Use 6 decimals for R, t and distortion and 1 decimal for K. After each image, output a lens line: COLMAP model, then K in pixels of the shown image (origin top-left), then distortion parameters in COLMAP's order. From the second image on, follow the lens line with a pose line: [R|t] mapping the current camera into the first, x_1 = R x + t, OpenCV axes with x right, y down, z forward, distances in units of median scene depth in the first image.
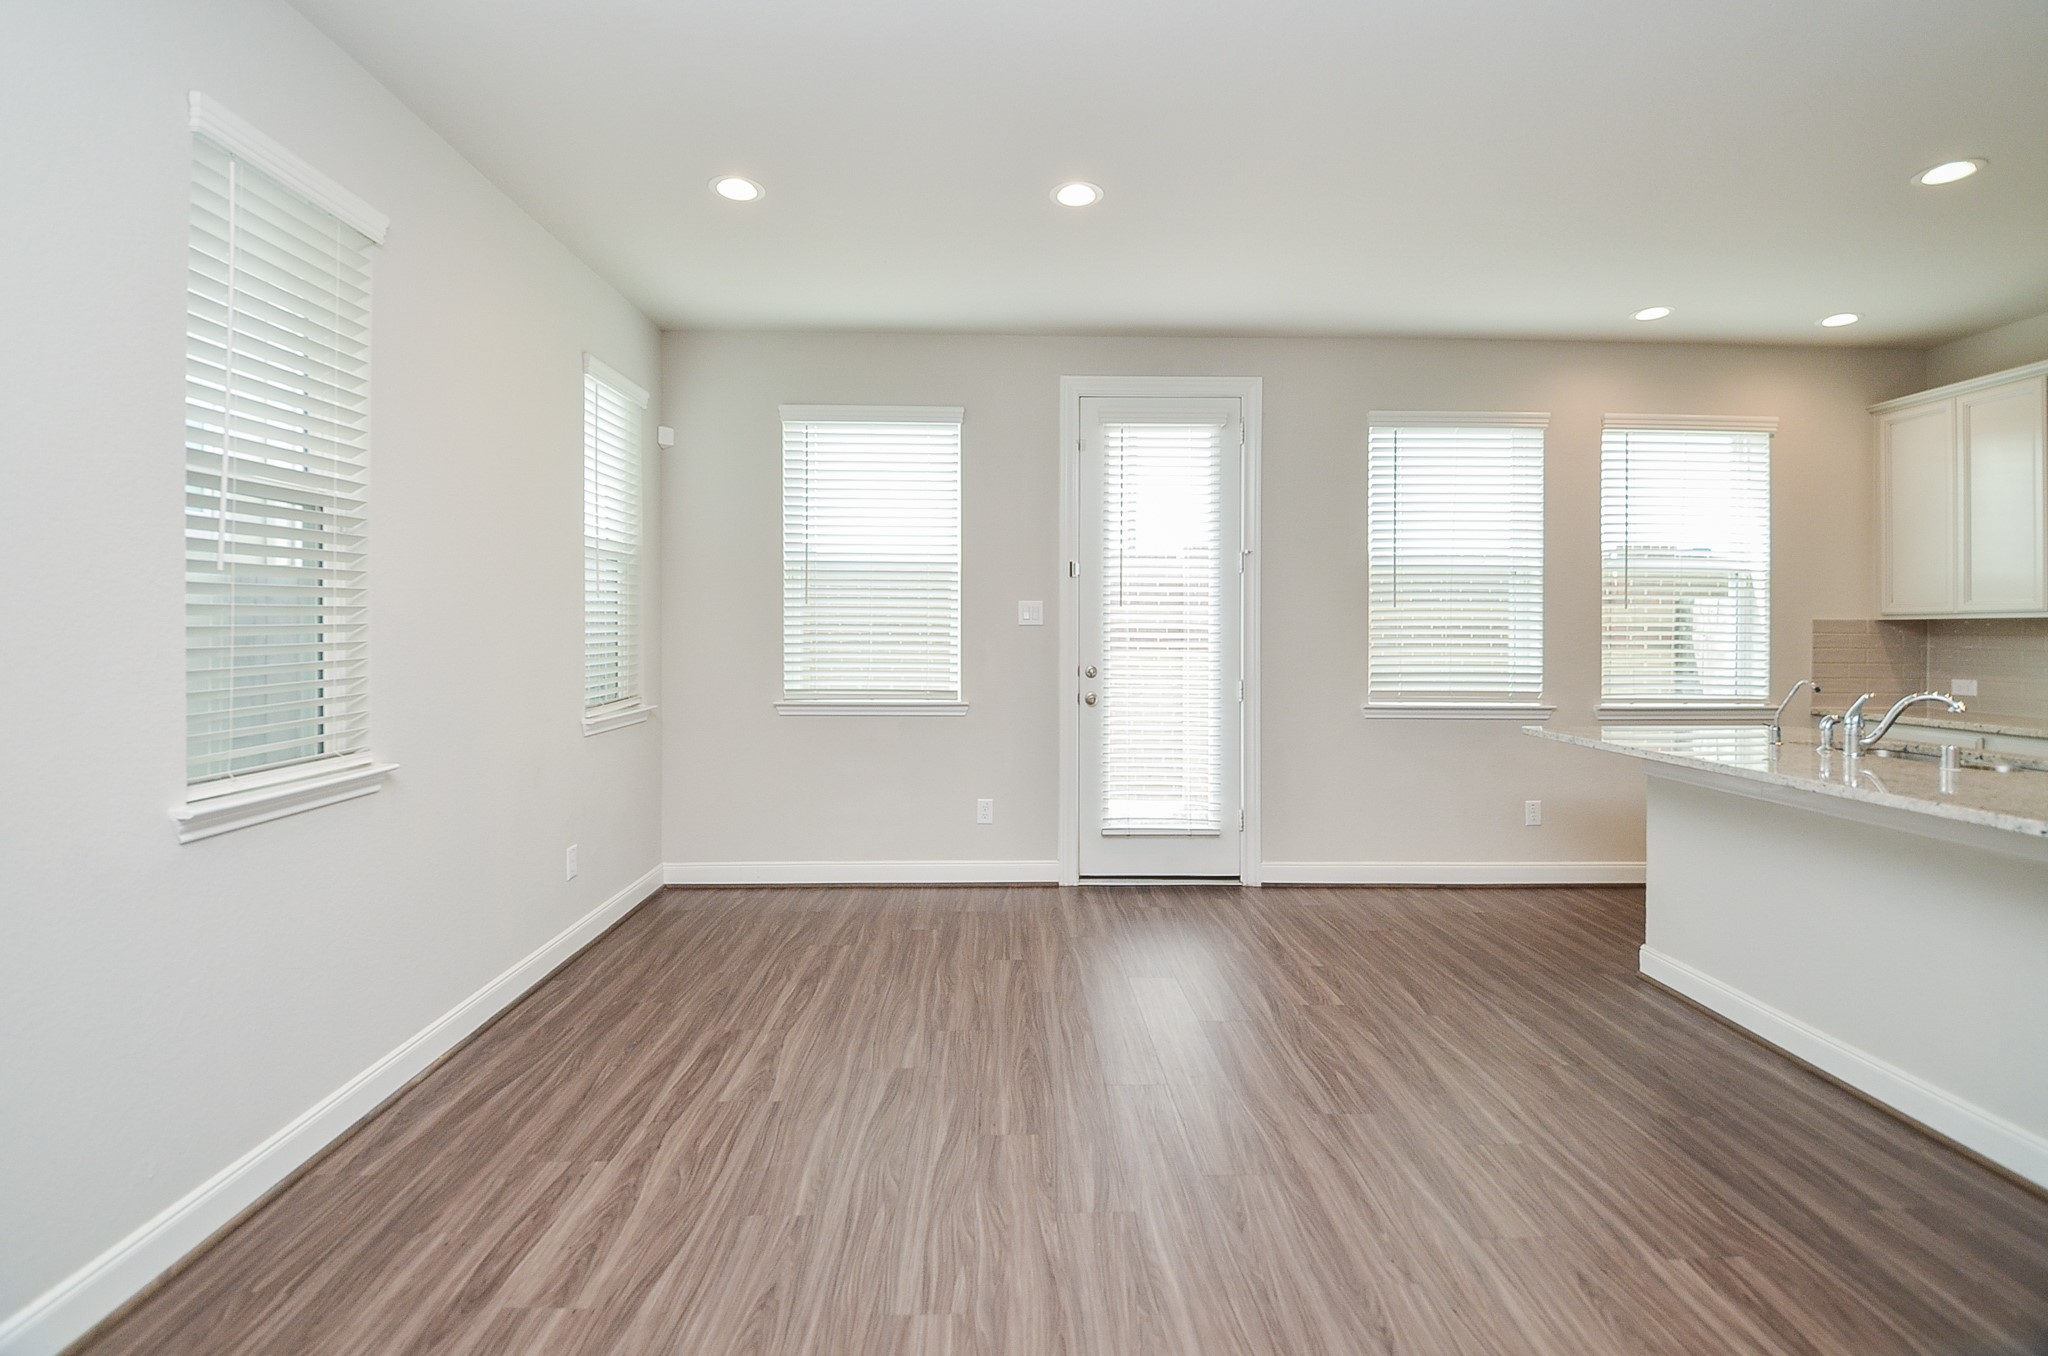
lens RADIAL K [[937.2, 0, 1006.4], [0, 937.2, 627.4], [0, 0, 1]] dist [0.002228, -0.020148]
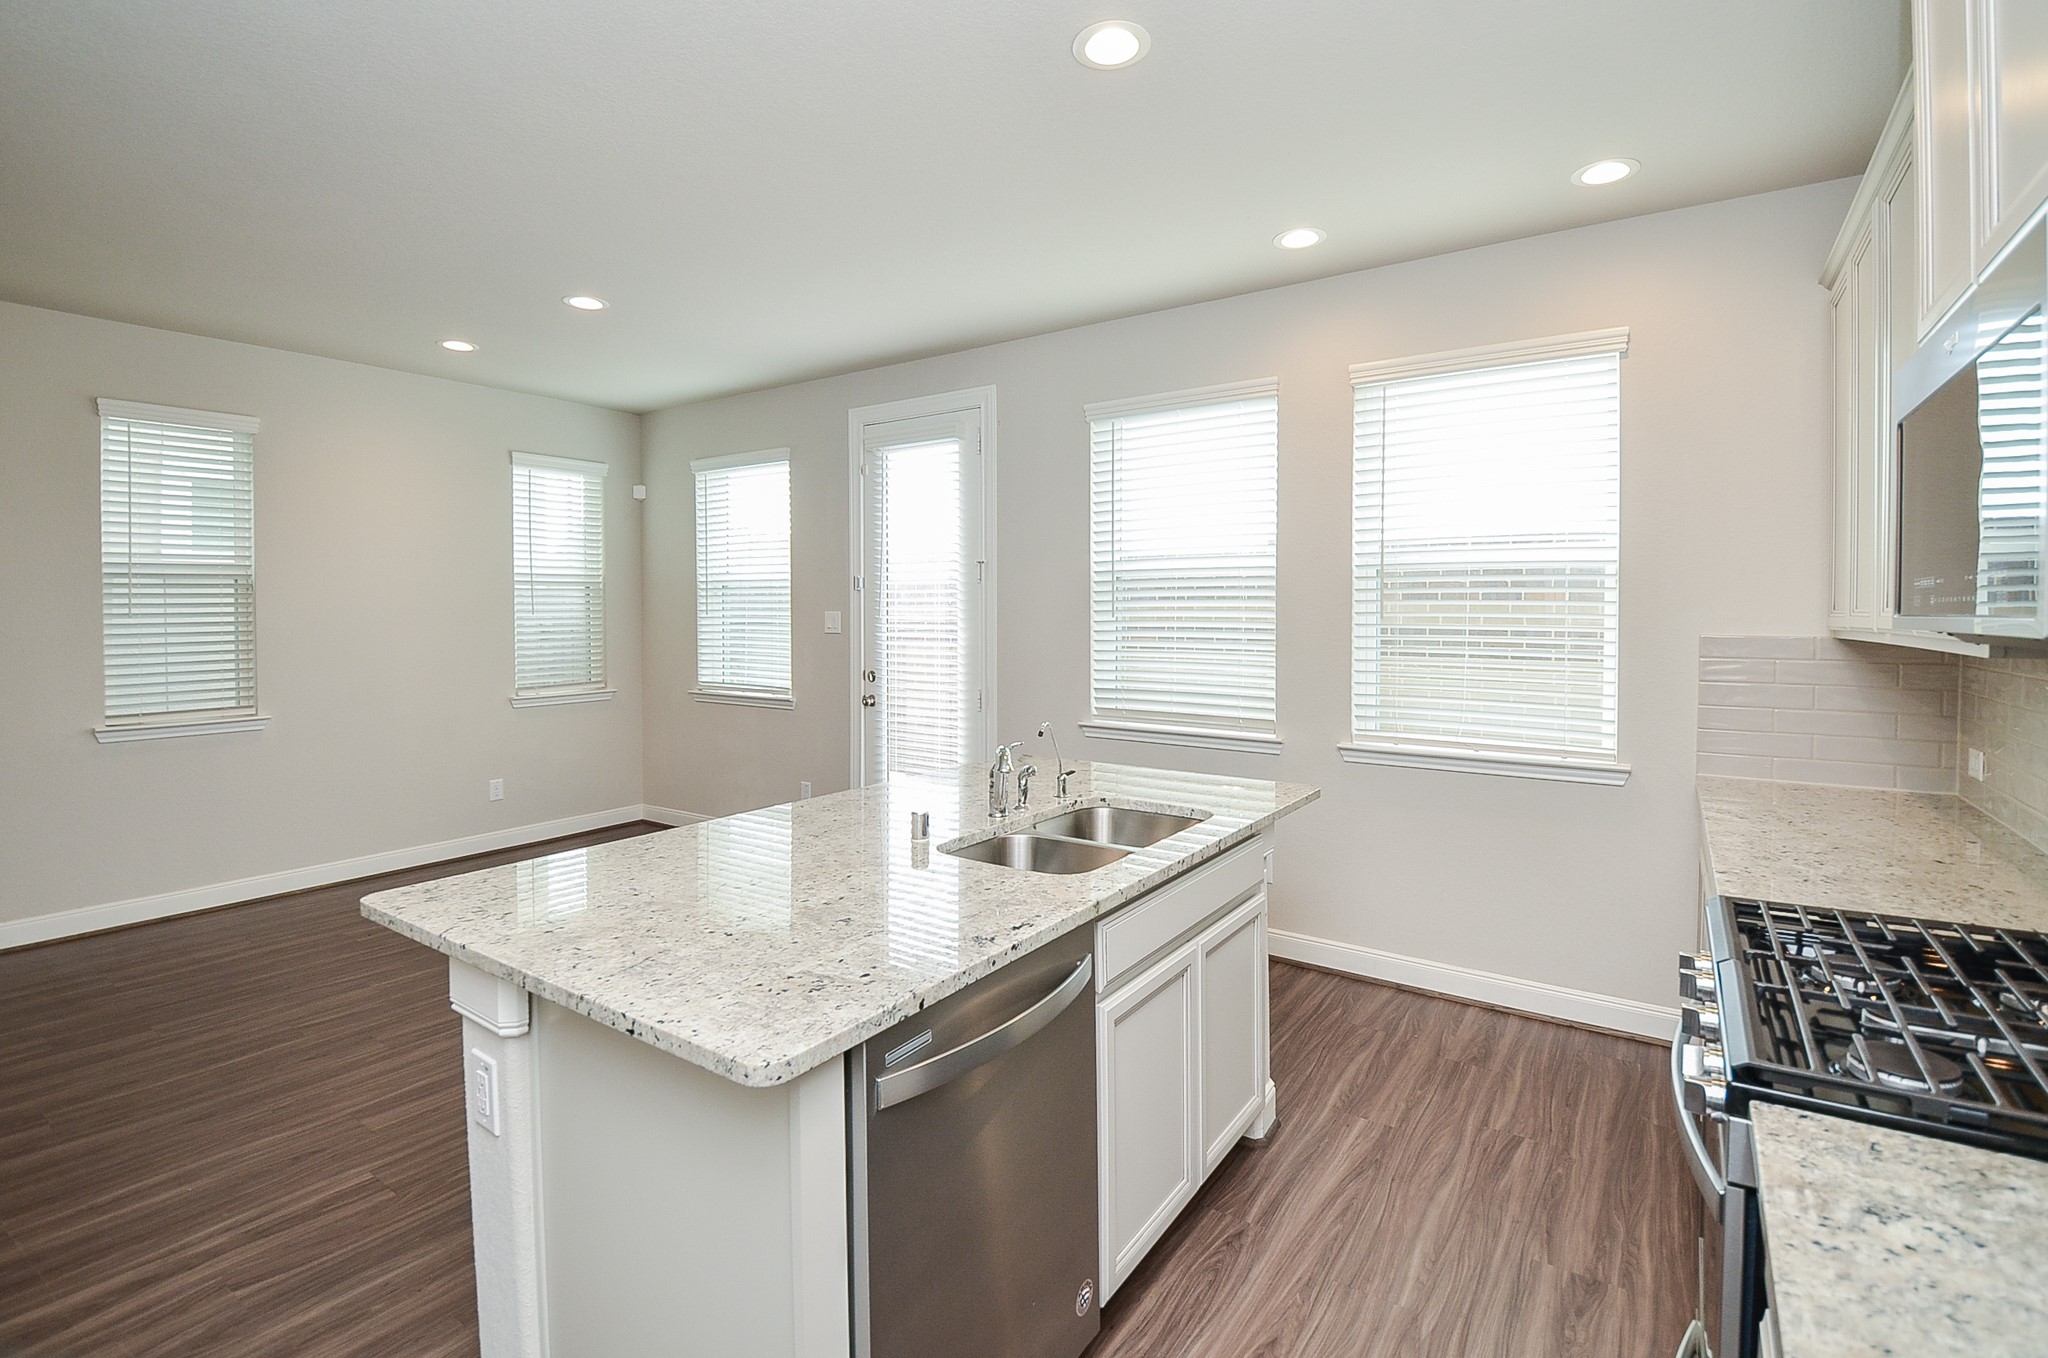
lens RADIAL K [[957.4, 0, 974.6], [0, 957.4, 595.6], [0, 0, 1]] dist [0.000126, -0.000388]
pose [[0.797363, -0.015615, -0.603298, 0.861283], [-0.006852, 0.999367, -0.034922, -0.007786], [0.603461, 0.031980, 0.796751, 0.187208]]
